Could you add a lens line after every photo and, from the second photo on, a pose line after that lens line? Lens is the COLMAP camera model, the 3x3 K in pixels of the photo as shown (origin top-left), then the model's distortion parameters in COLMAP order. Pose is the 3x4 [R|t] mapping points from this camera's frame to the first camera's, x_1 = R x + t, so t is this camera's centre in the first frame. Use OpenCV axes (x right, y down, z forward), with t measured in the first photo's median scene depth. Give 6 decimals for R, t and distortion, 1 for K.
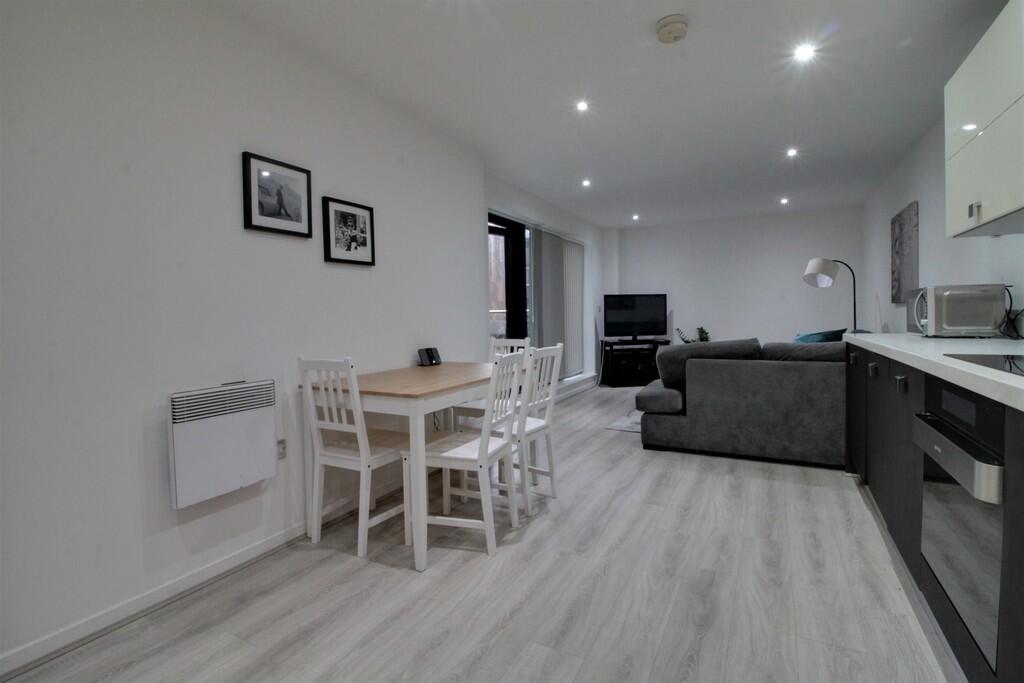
lens RADIAL K [[472.4, 0, 516.9], [0, 472.4, 331.2], [0, 0, 1]] dist [-0.006778, -0.003957]
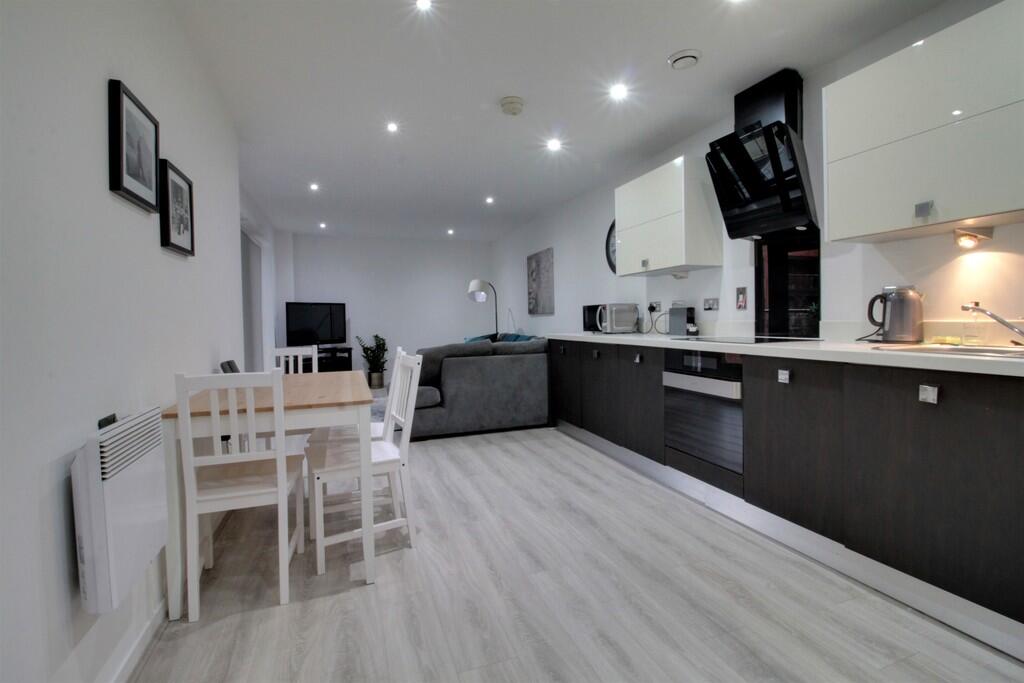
lens RADIAL K [[472.4, 0, 511.6], [0, 472.4, 331.7], [0, 0, 1]] dist [-0.006778, -0.003957]
pose [[0.672927, -0.014344, 0.739570, -0.618493], [0.030786, 0.999489, -0.008626, 0.010476], [-0.739068, 0.028573, 0.673024, 0.108089]]
